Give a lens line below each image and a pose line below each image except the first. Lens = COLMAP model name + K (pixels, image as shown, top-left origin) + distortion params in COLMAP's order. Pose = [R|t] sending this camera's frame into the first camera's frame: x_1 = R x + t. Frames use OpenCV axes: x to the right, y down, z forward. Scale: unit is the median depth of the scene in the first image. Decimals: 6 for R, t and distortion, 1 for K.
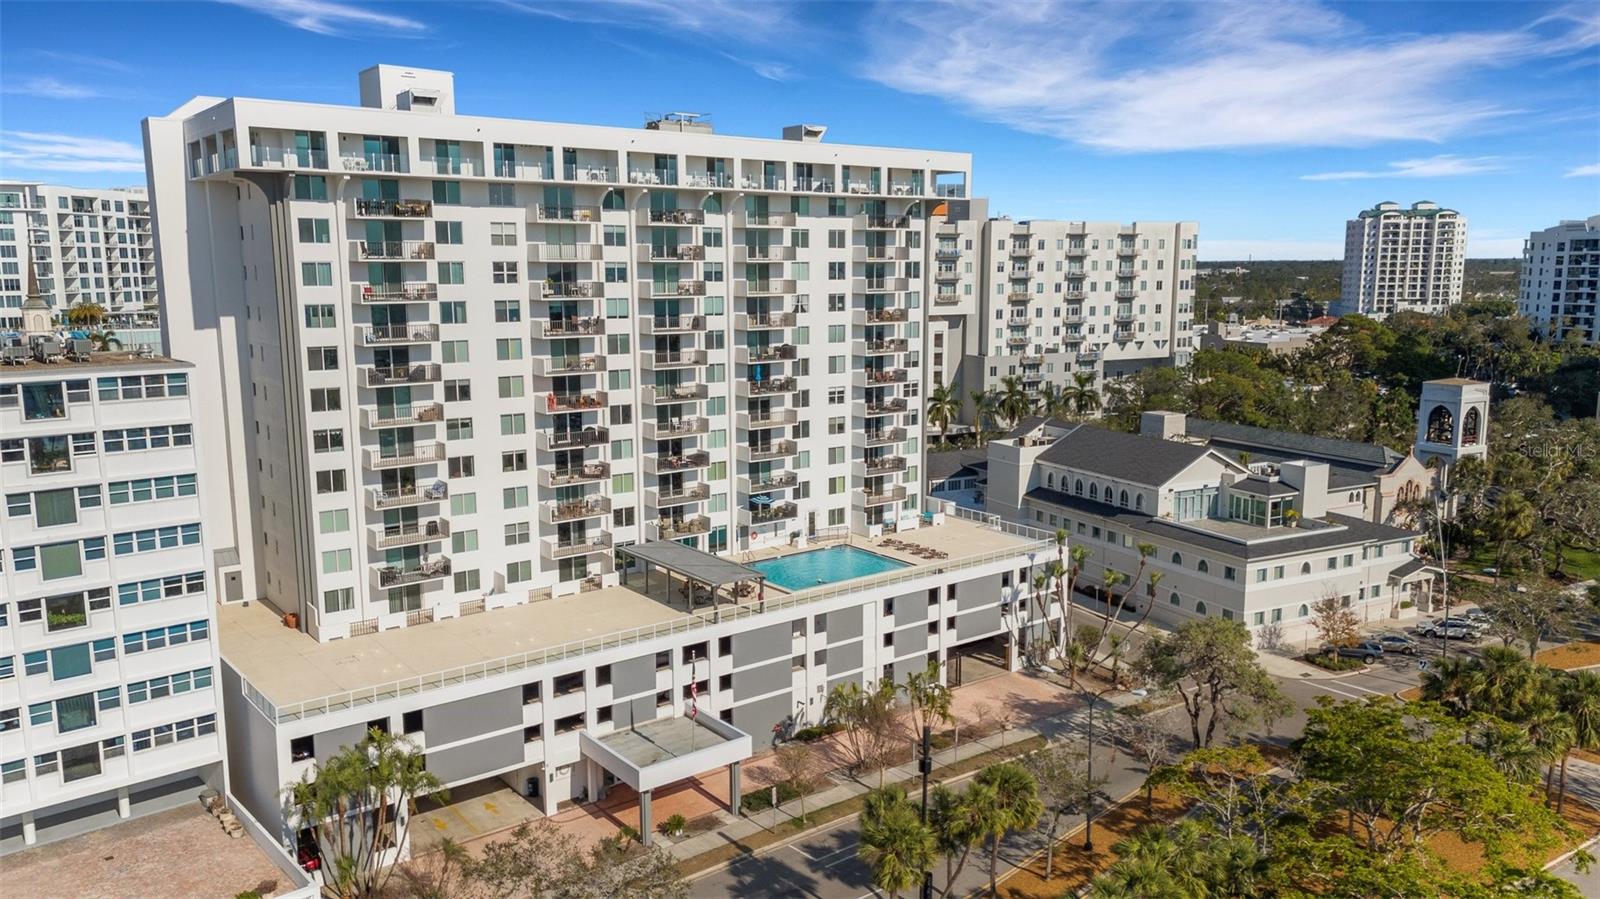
lens RADIAL K [[1171.1, 0, 798.1], [0, 1171.1, 455.5], [0, 0, 1]] dist [0.103796, -0.129015]
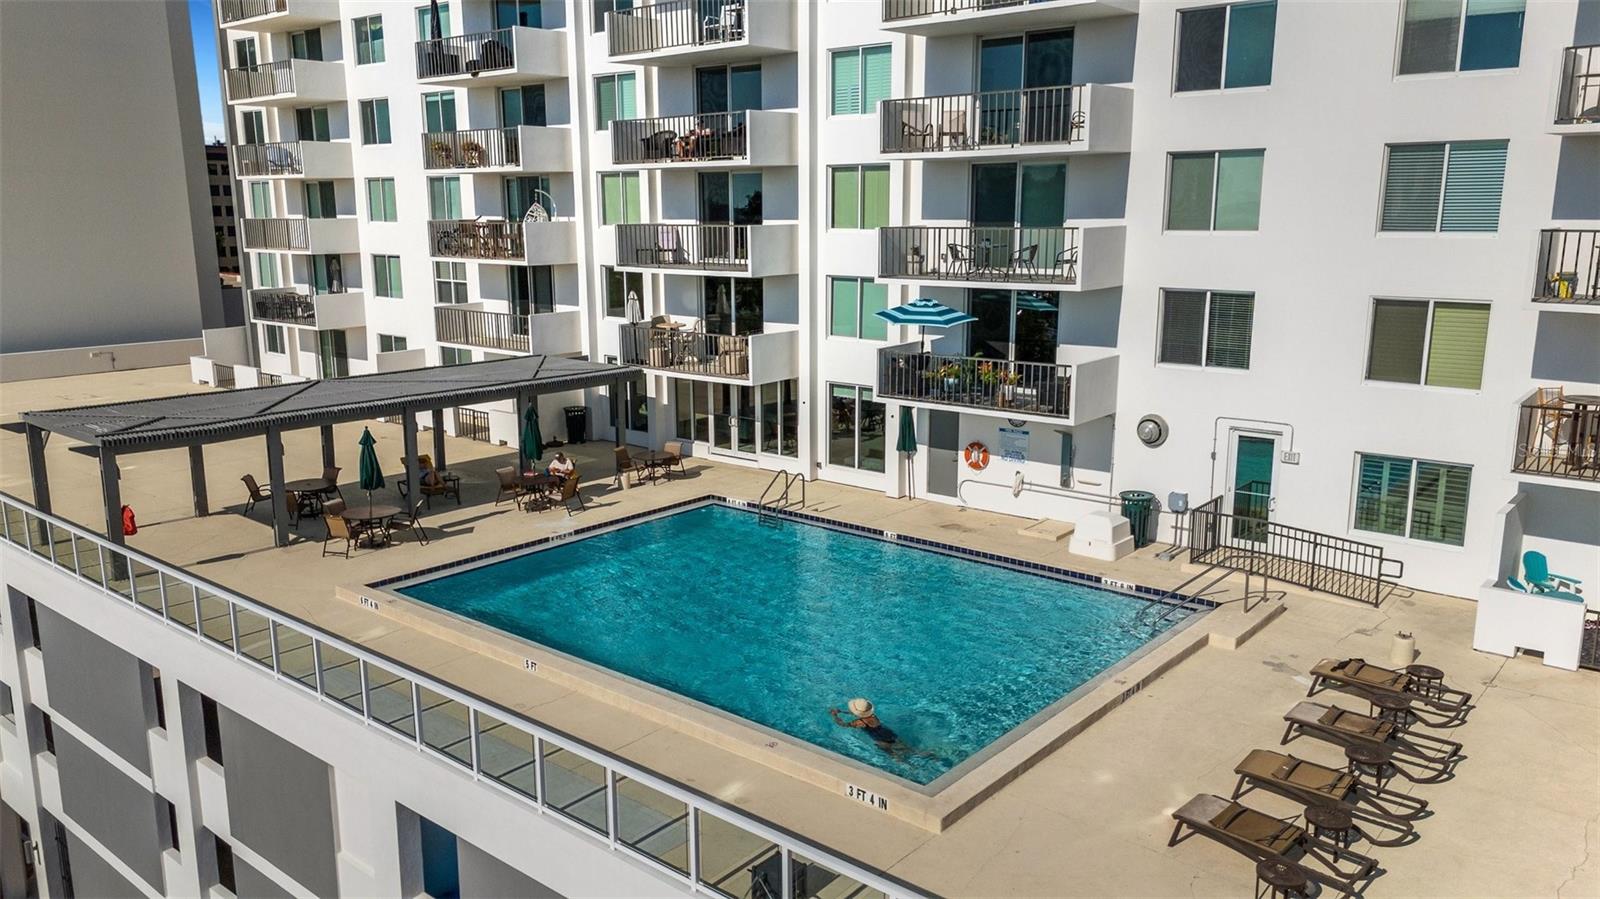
lens RADIAL K [[1171.1, 0, 798.1], [0, 1171.1, 455.5], [0, 0, 1]] dist [0.103796, -0.129015]
pose [[0.216008, 0.201018, -0.955475, 0.244353], [-0.154642, 0.973269, 0.169801, 0.030848], [0.964068, 0.111079, 0.241319, 0.995145]]
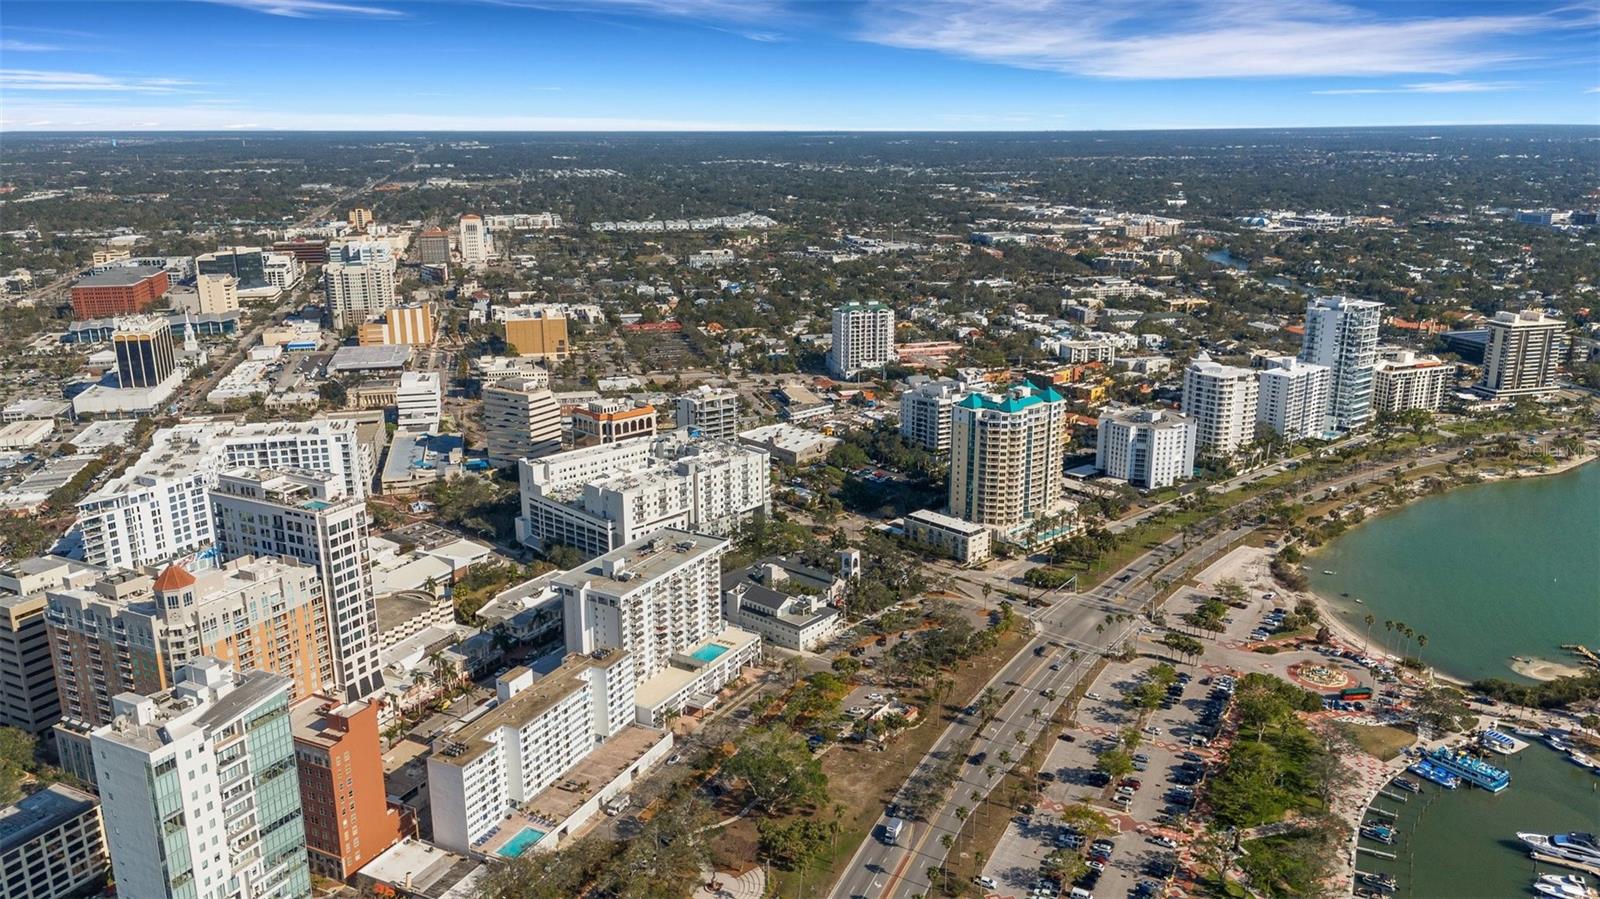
lens RADIAL K [[1171.1, 0, 798.1], [0, 1171.1, 455.5], [0, 0, 1]] dist [0.103796, -0.129015]
pose [[0.926957, -0.101924, 0.361058, -1.226154], [0.061602, 0.990677, 0.121510, -1.187022], [-0.370076, -0.090392, 0.924593, -3.207938]]
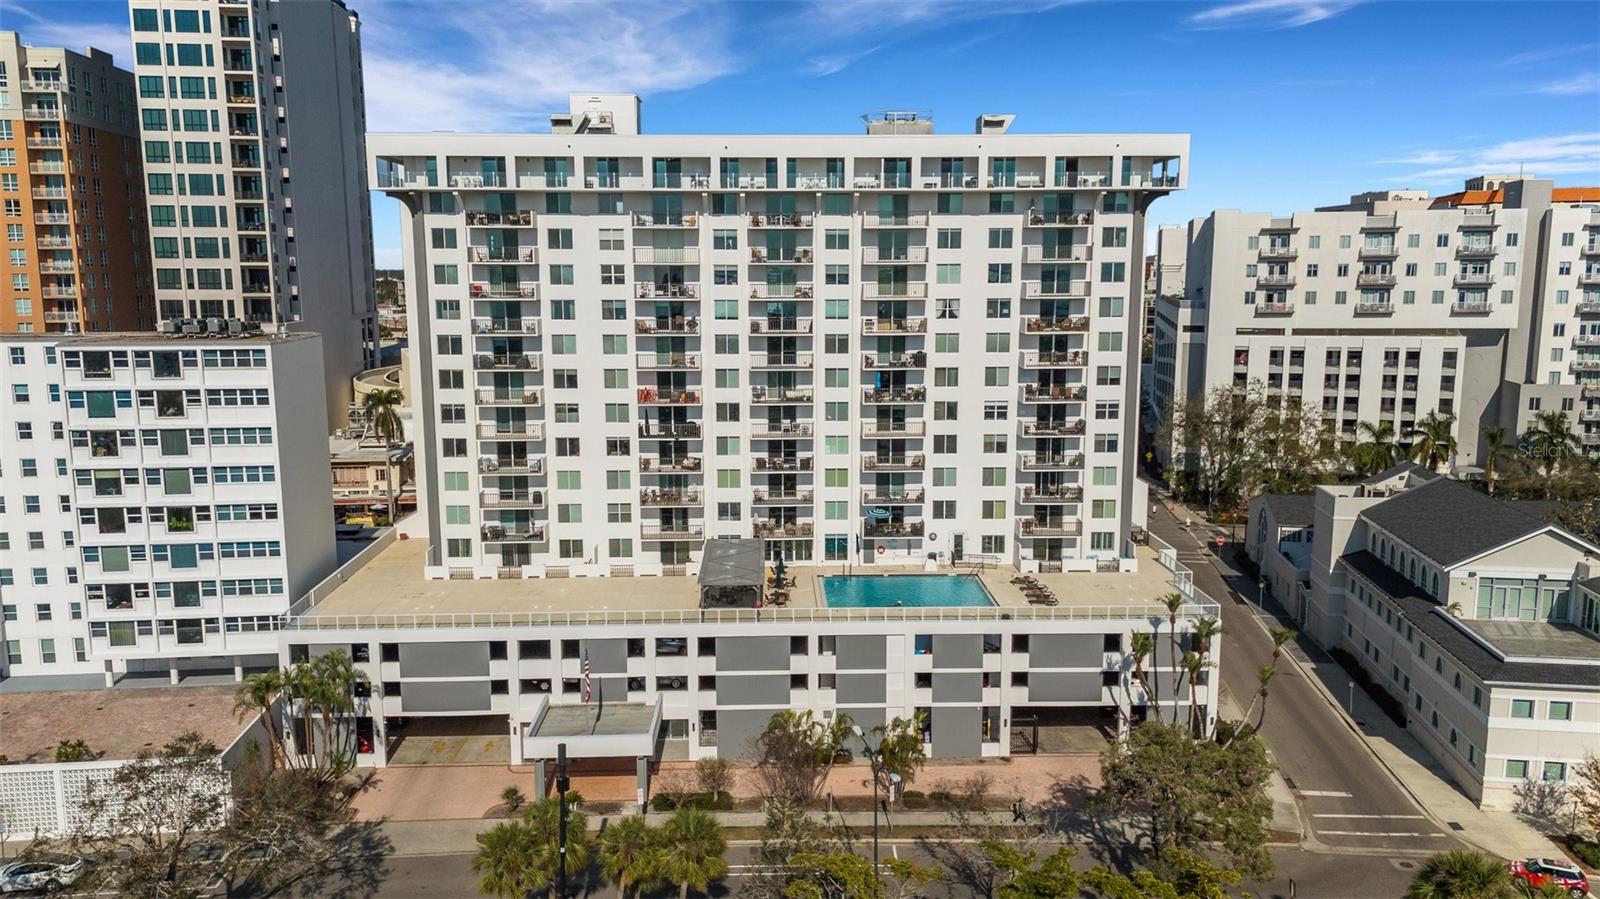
lens RADIAL K [[1174.7, 0, 797.8], [0, 1174.7, 454.0], [0, 0, 1]] dist [0.075751, -0.073768]
pose [[0.813461, 0.092512, -0.574215, 0.502582], [-0.094532, 0.995171, 0.026414, -0.031682], [0.573886, 0.032795, 0.818278, 0.193634]]
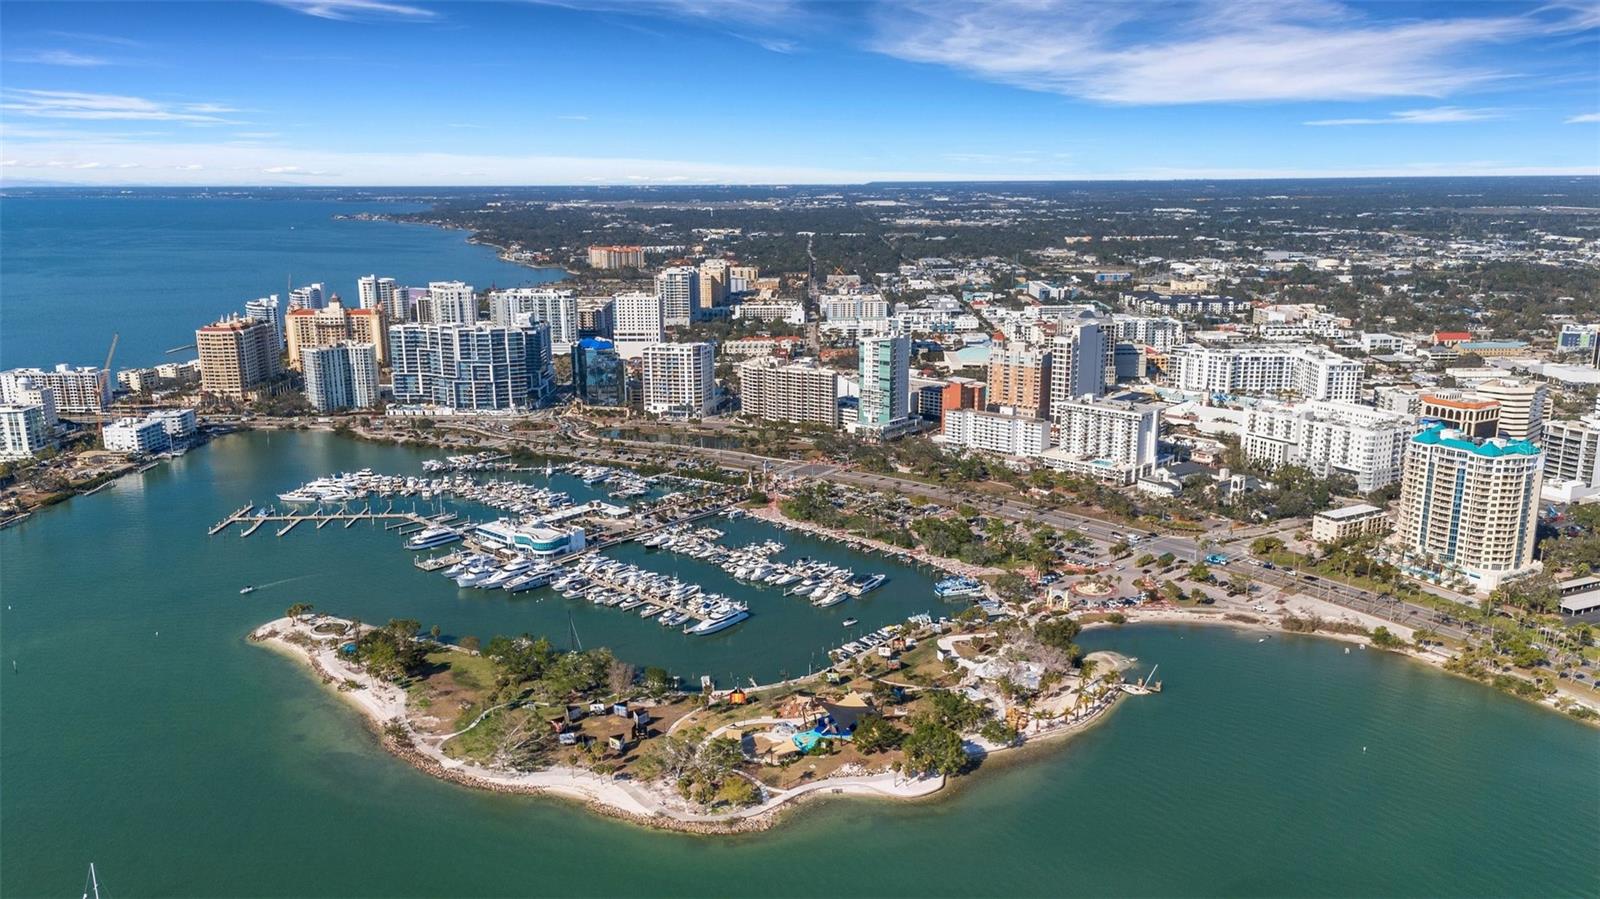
lens RADIAL K [[1171.1, 0, 798.1], [0, 1171.1, 455.5], [0, 0, 1]] dist [0.103796, -0.129015]
pose [[0.116478, 0.233003, -0.965475, 7.783787], [-0.152305, 0.964785, 0.214461, -1.407709], [0.981446, 0.122067, 0.147864, -2.287016]]
